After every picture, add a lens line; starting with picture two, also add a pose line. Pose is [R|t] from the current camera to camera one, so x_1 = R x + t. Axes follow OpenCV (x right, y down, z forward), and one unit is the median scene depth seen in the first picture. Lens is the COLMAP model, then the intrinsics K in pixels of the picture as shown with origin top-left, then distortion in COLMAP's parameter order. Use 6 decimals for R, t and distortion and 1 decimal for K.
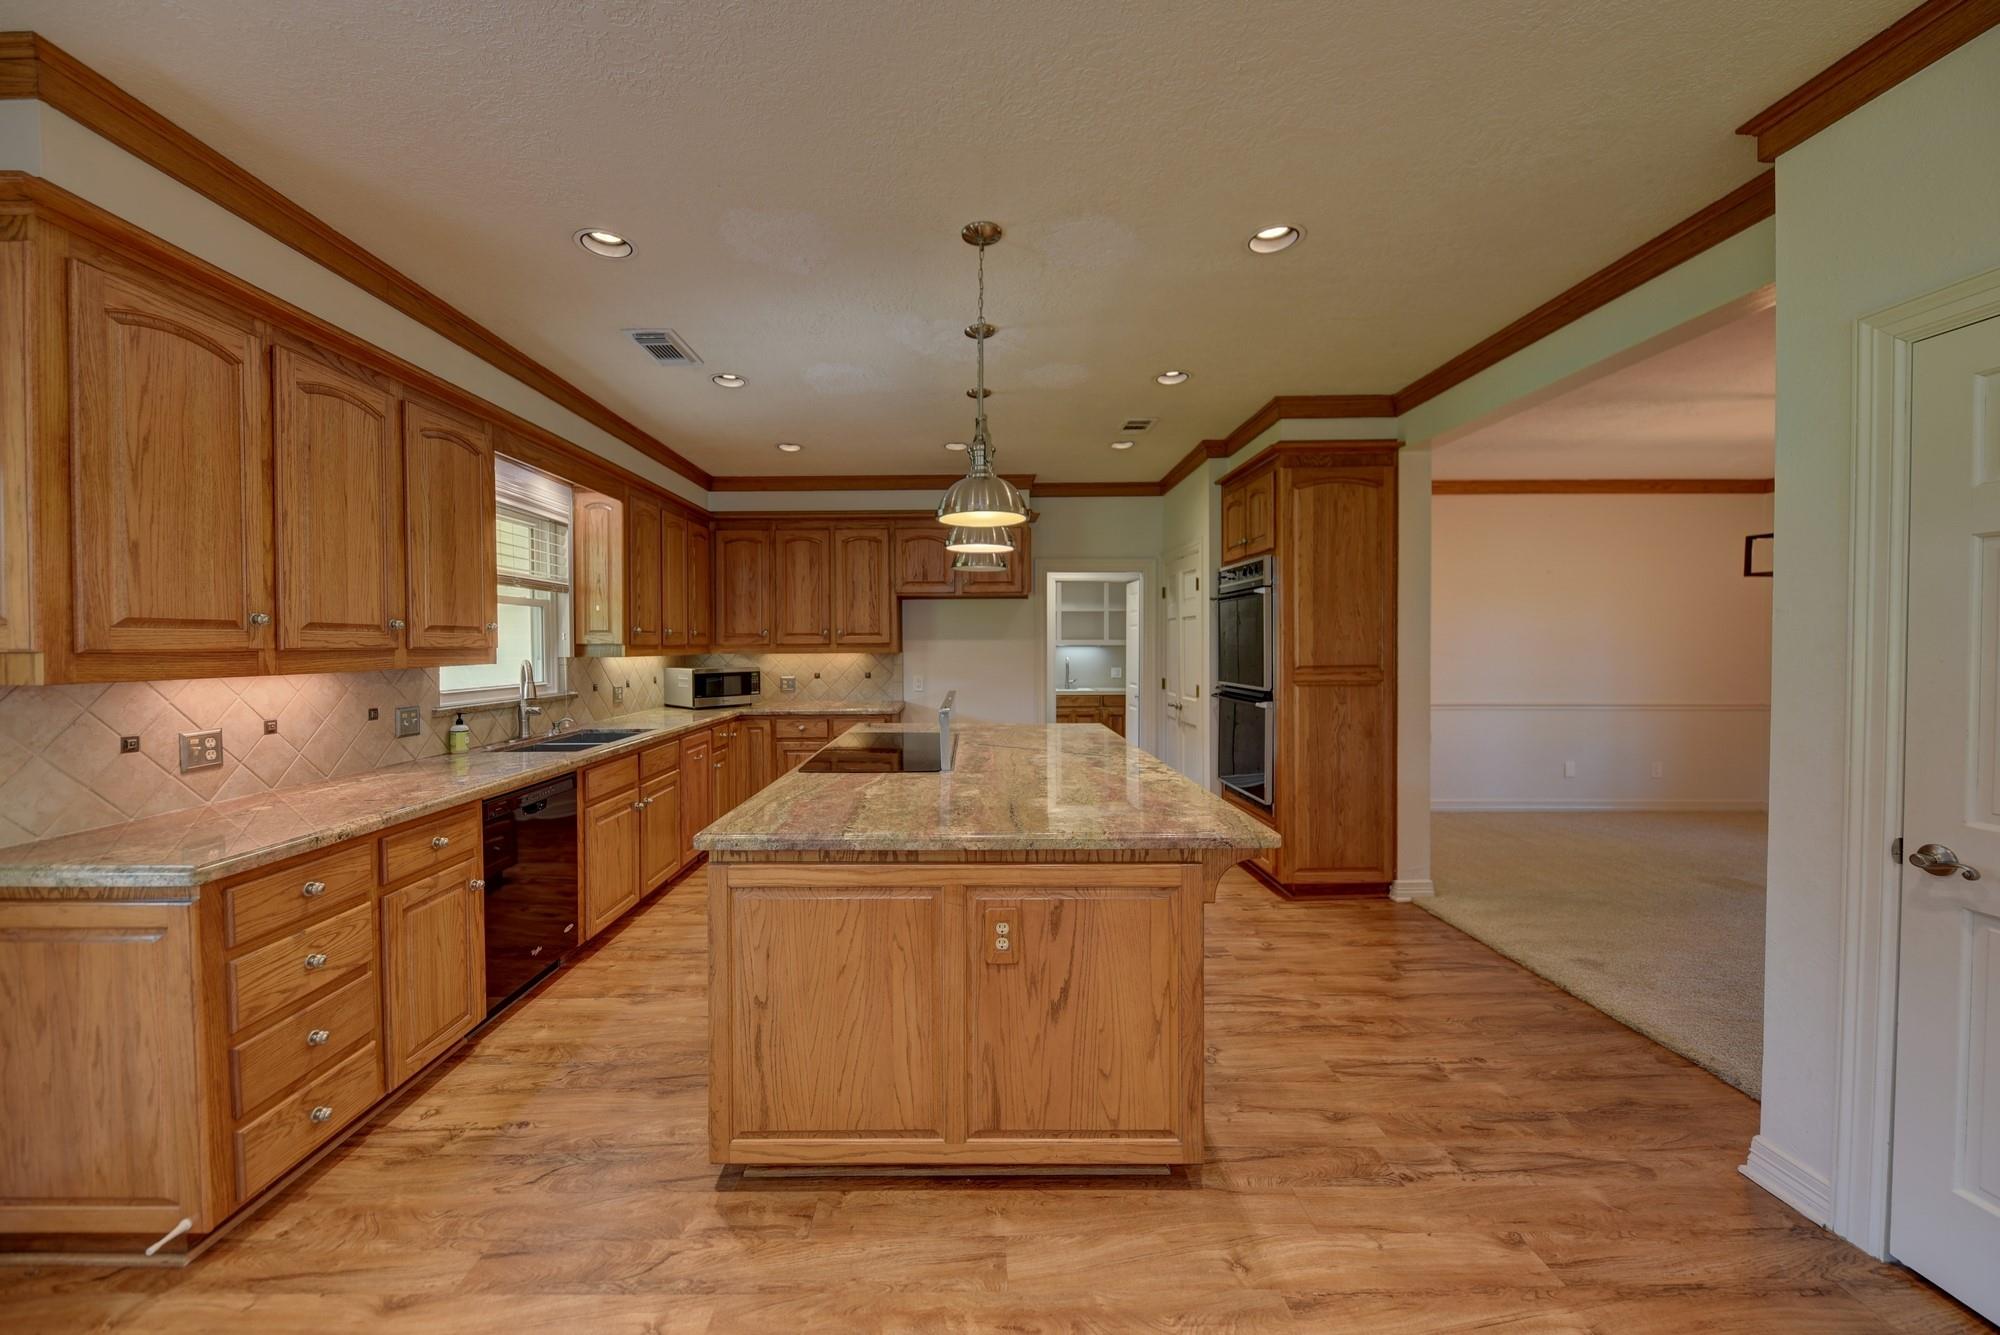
lens RADIAL K [[728.6, 0, 971.7], [0, 728.6, 654.9], [0, 0, 1]] dist [-0.000379, -0.001374]
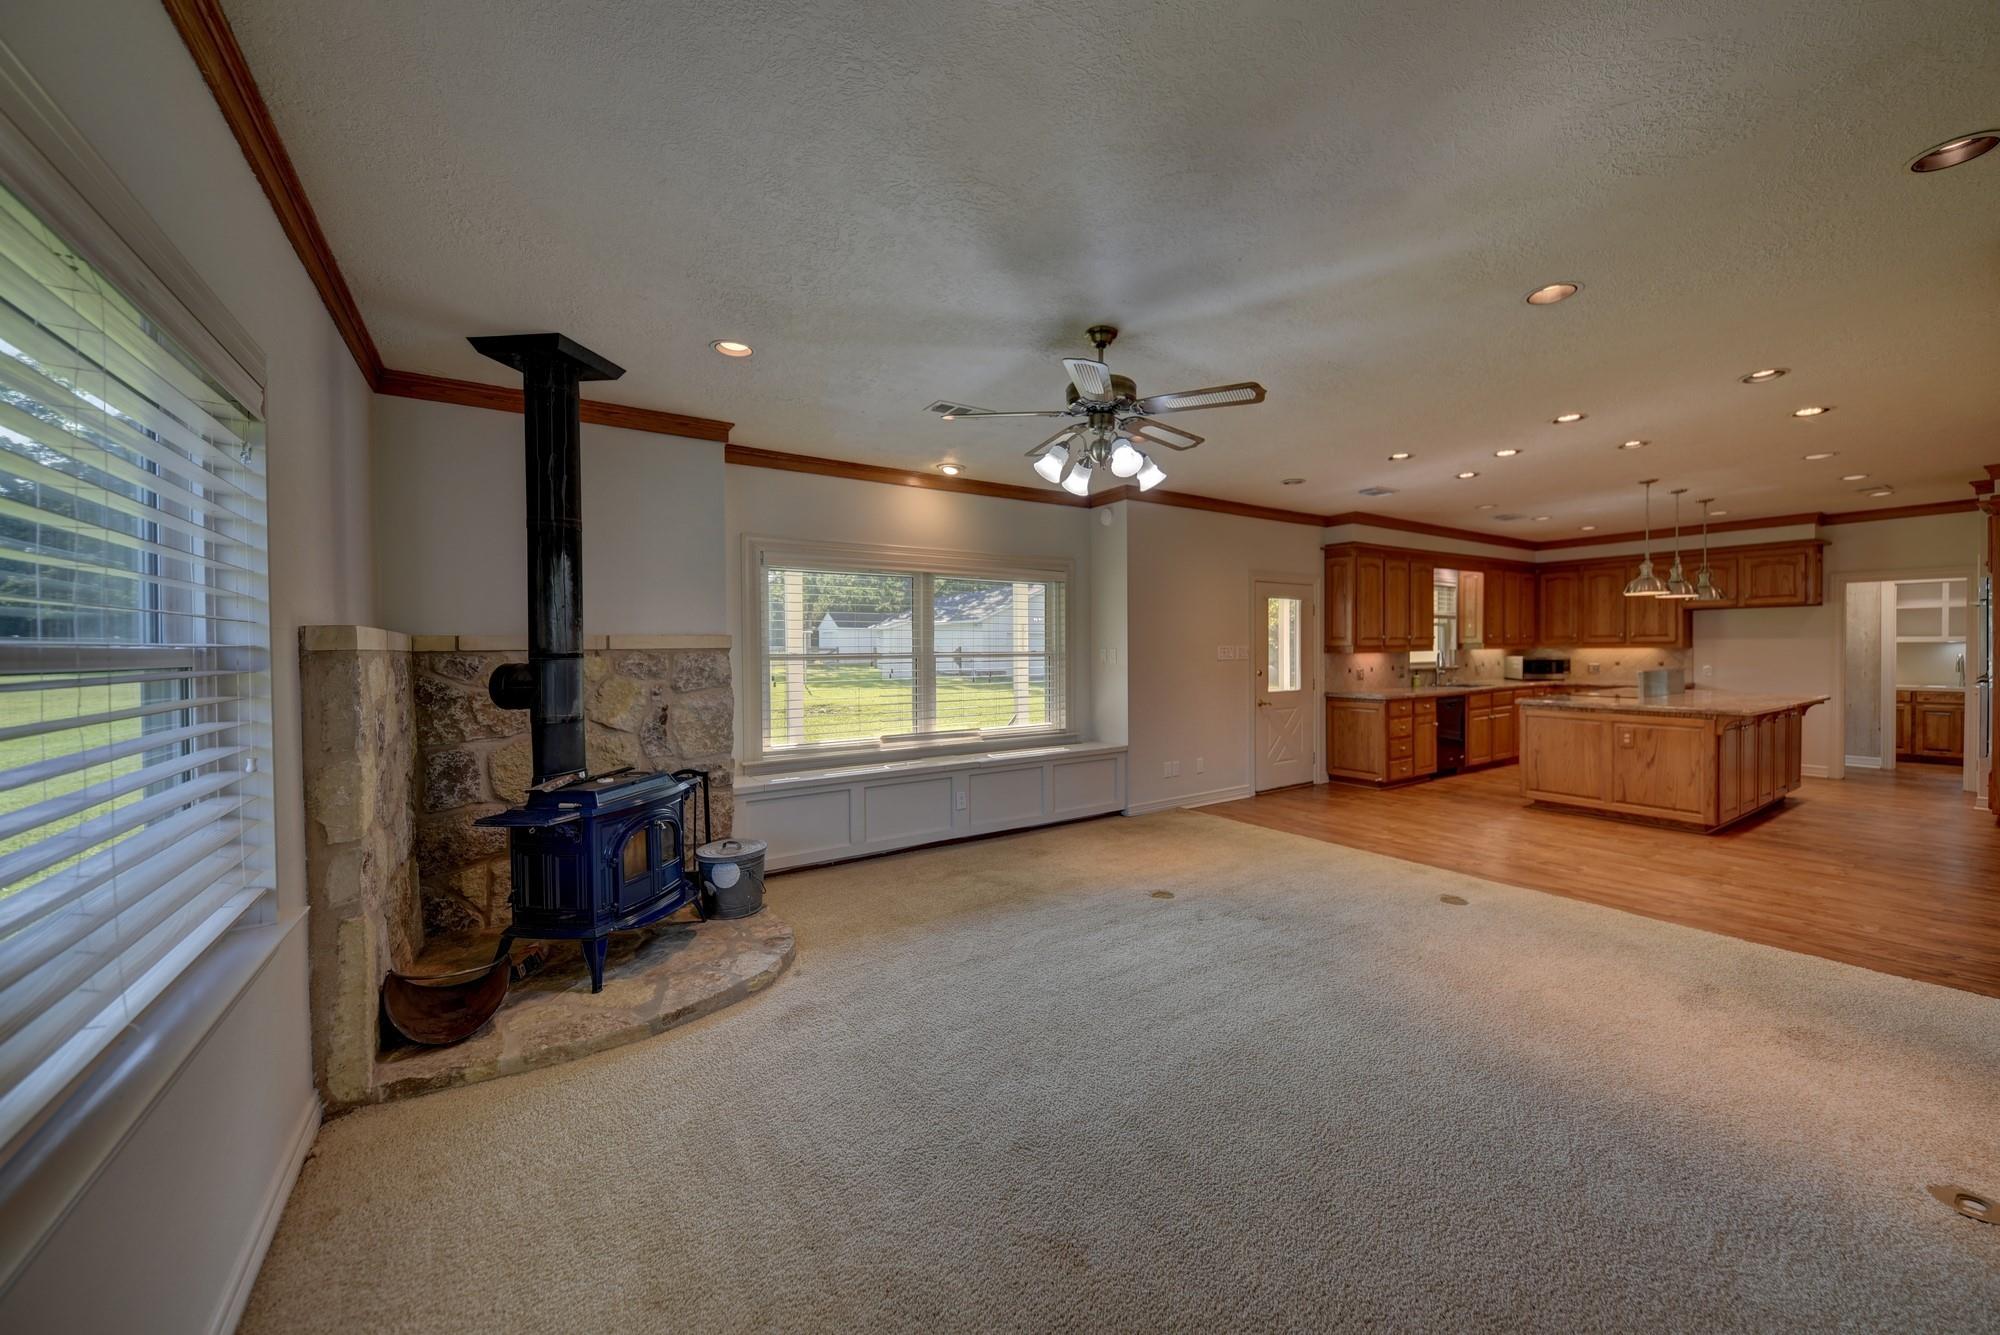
lens RADIAL K [[739.1, 0, 1031.1], [0, 739.1, 655.4], [0, 0, 1]] dist [0.014037, -0.004625]
pose [[0.569528, 0.010292, -0.821907, 0.704668], [-0.007218, 0.999946, 0.007520, 0.018664], [0.821940, 0.001649, 0.569572, -1.692732]]
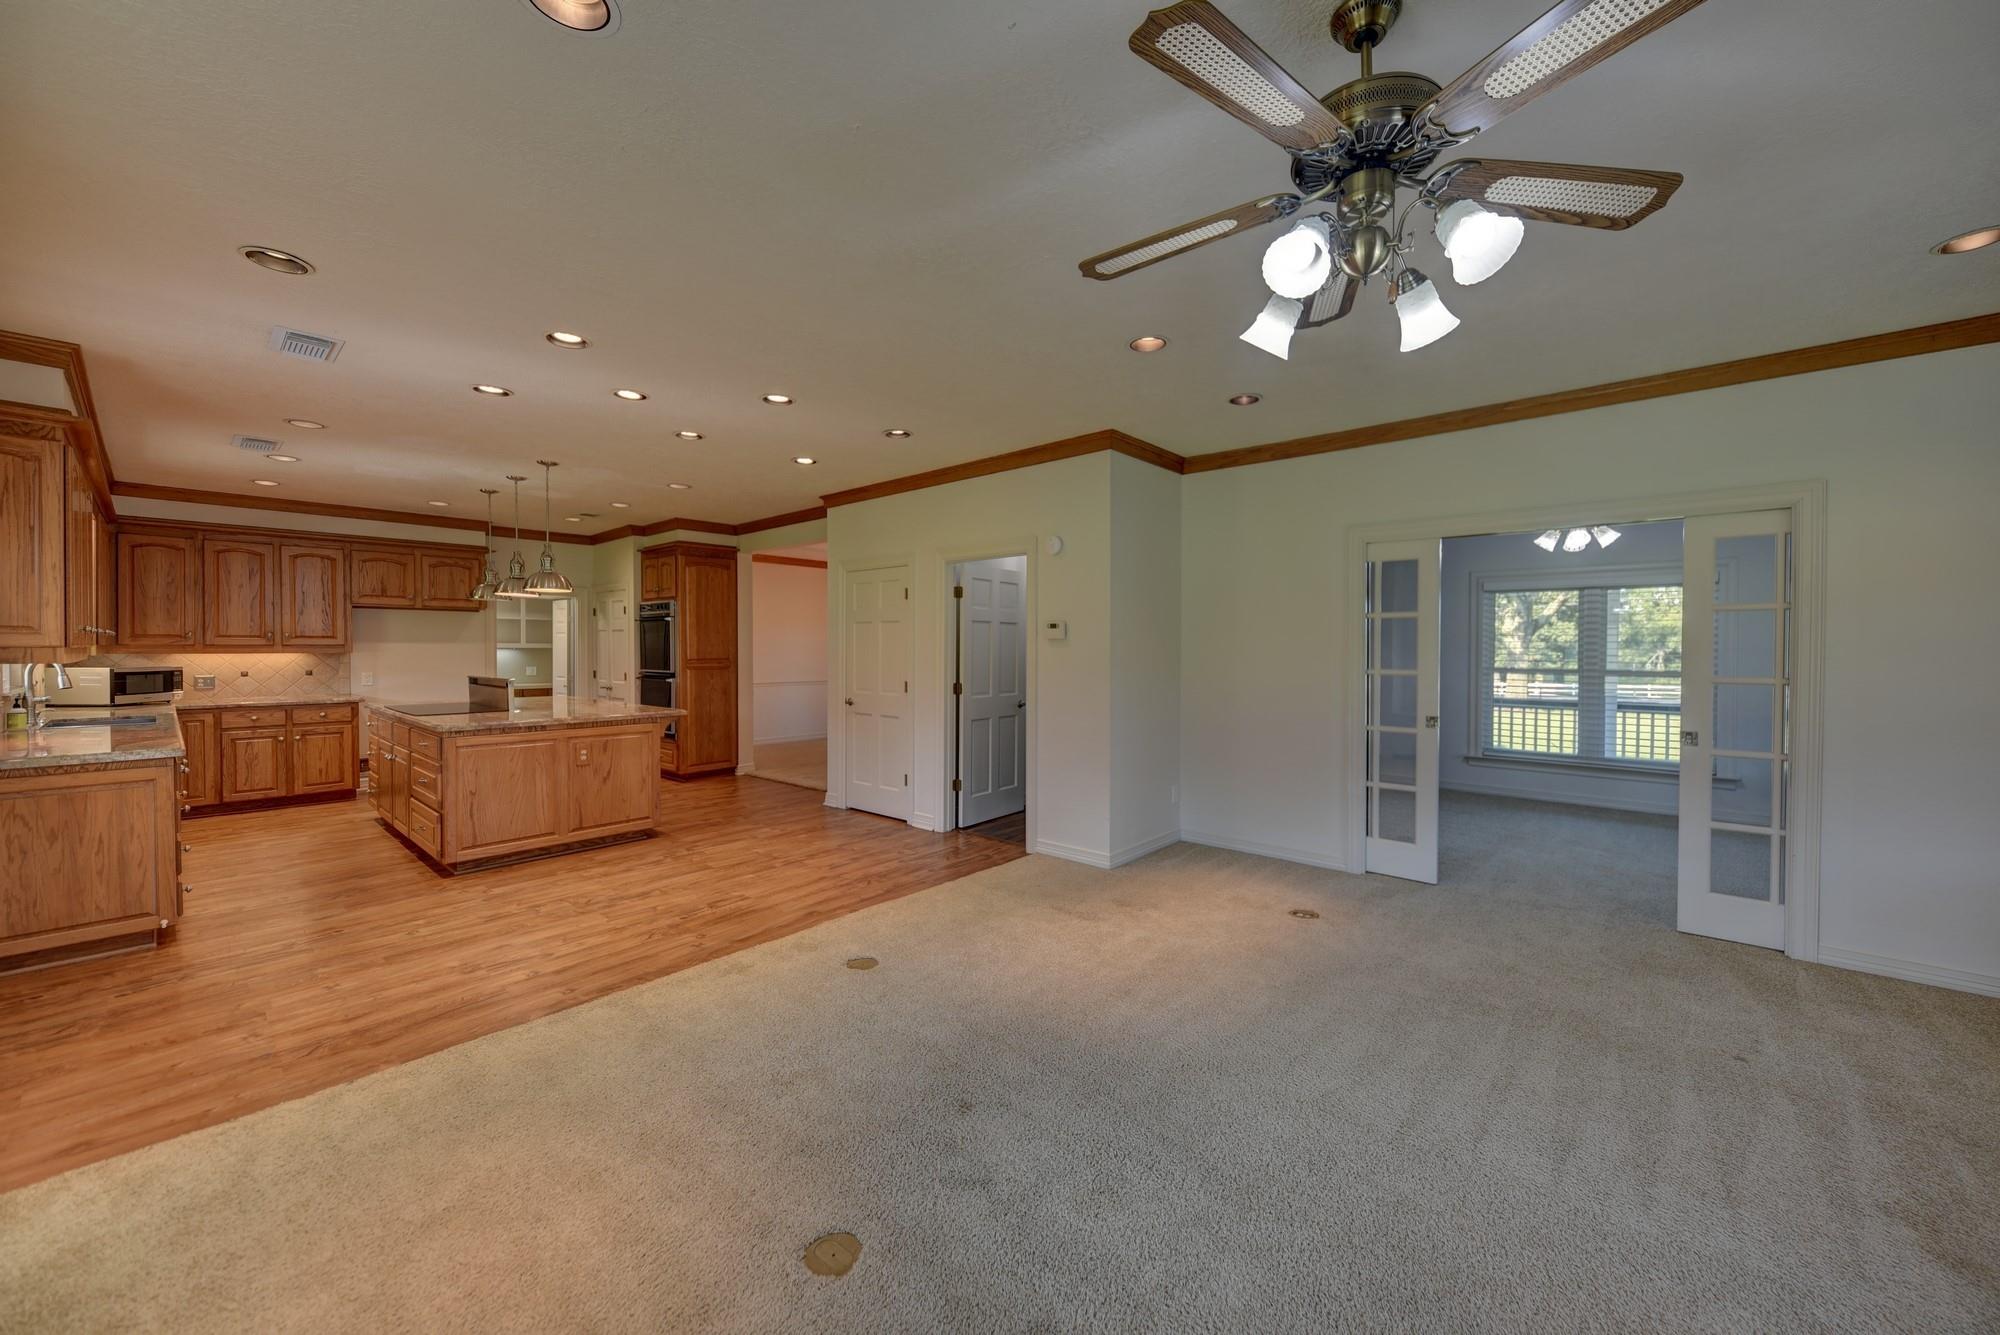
lens RADIAL K [[739.1, 0, 1023.5], [0, 739.1, 659.3], [0, 0, 1]] dist [0.014037, -0.004625]
pose [[0.654678, -0.006178, 0.755883, -0.573179], [0.006101, 0.999977, 0.002889, 0.020488], [-0.755883, 0.002720, 0.654701, -1.202979]]
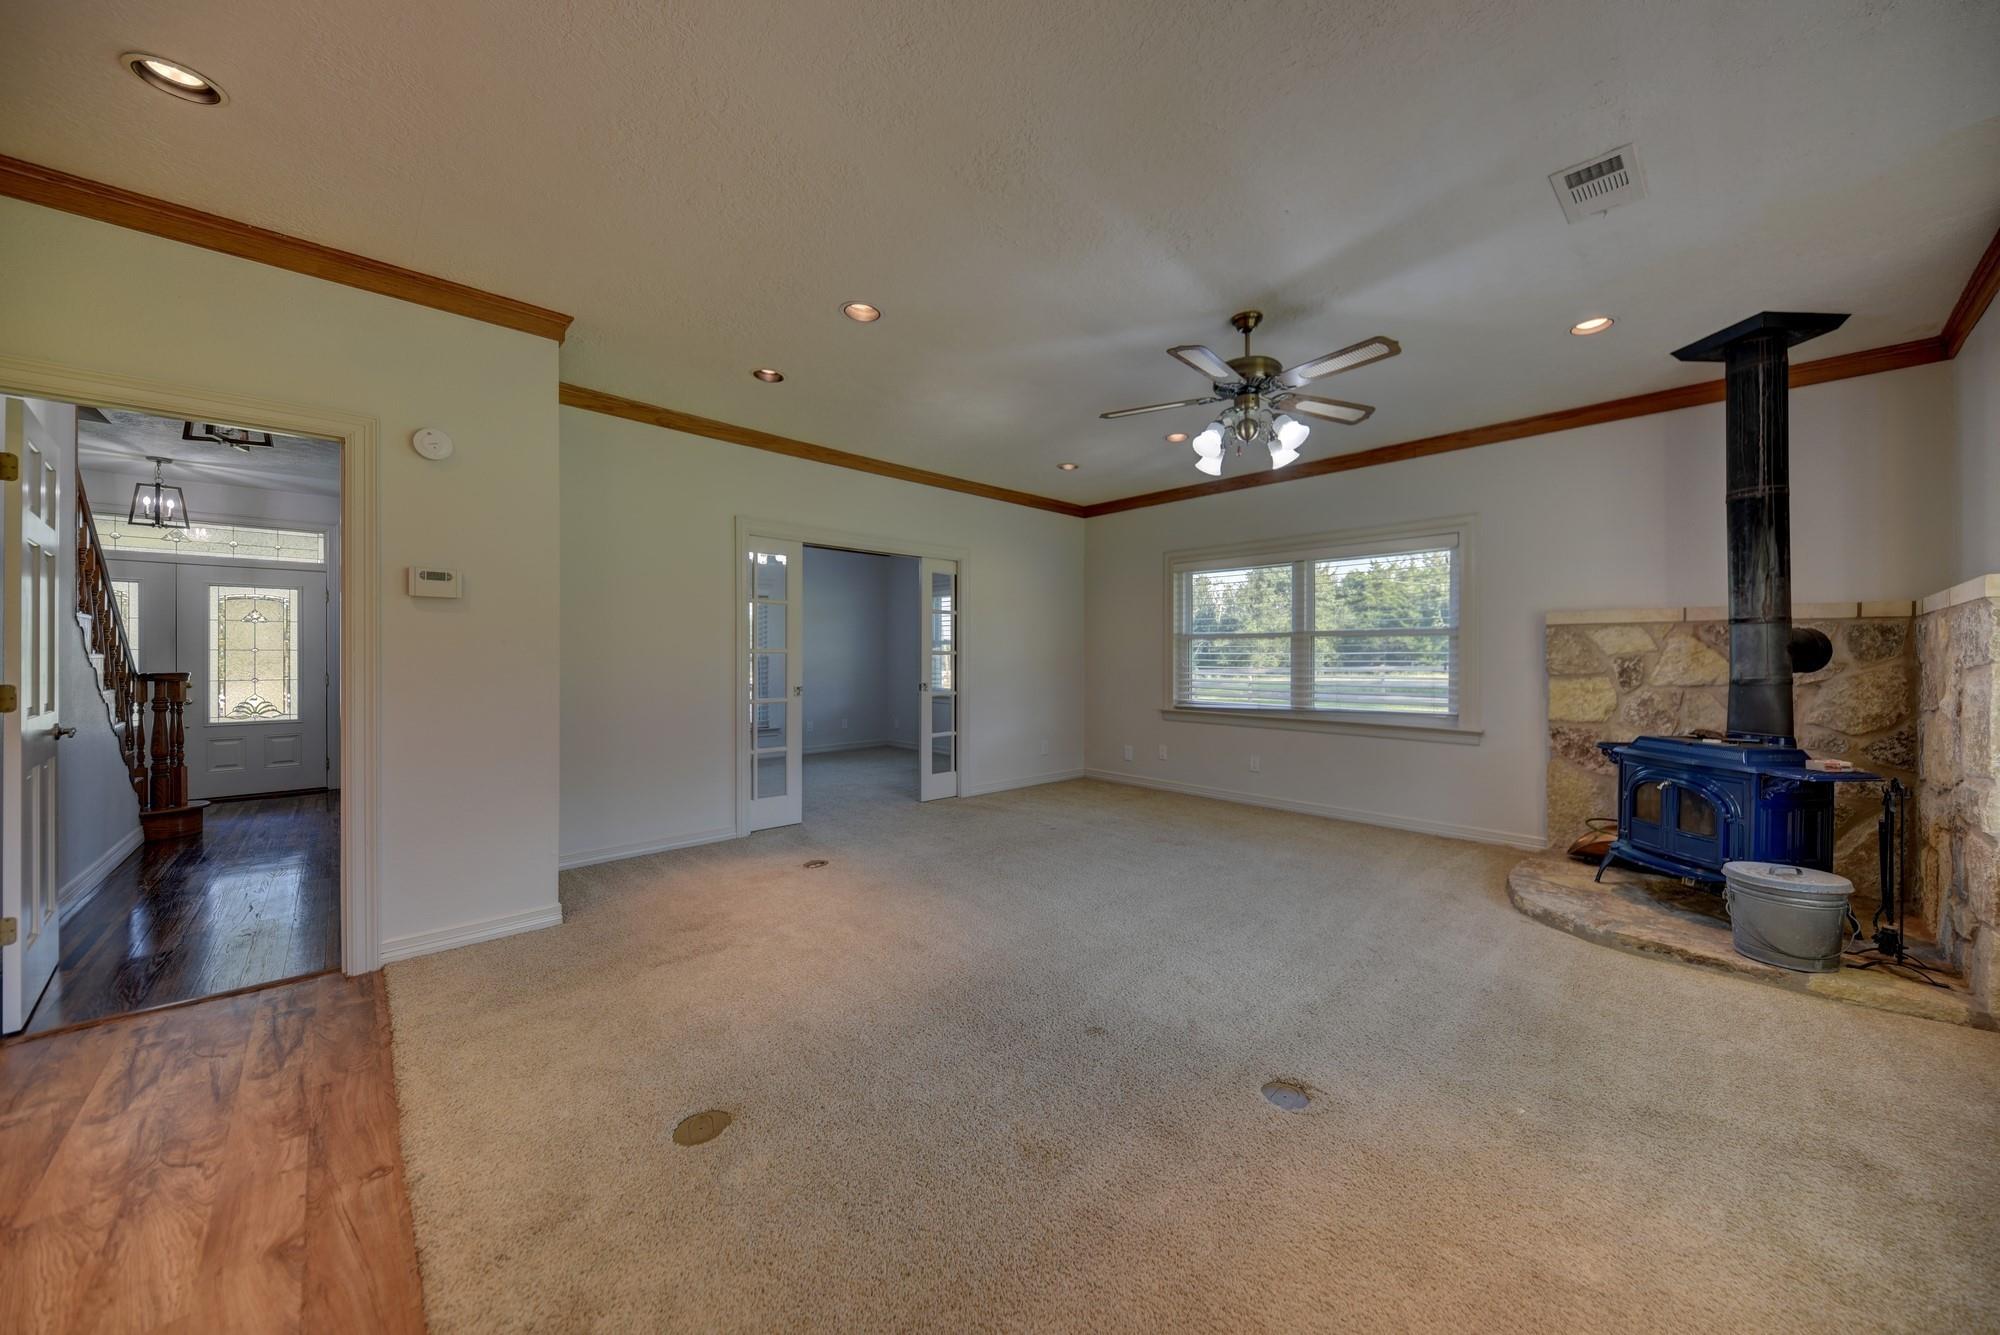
lens RADIAL K [[728.6, 0, 990.2], [0, 728.6, 660.9], [0, 0, 1]] dist [-0.000379, -0.001374]
pose [[-0.696336, 0.003098, 0.717709, -0.535155], [0.013880, 0.999862, 0.009151, 0.064266], [-0.717581, 0.016333, -0.696283, -0.078016]]
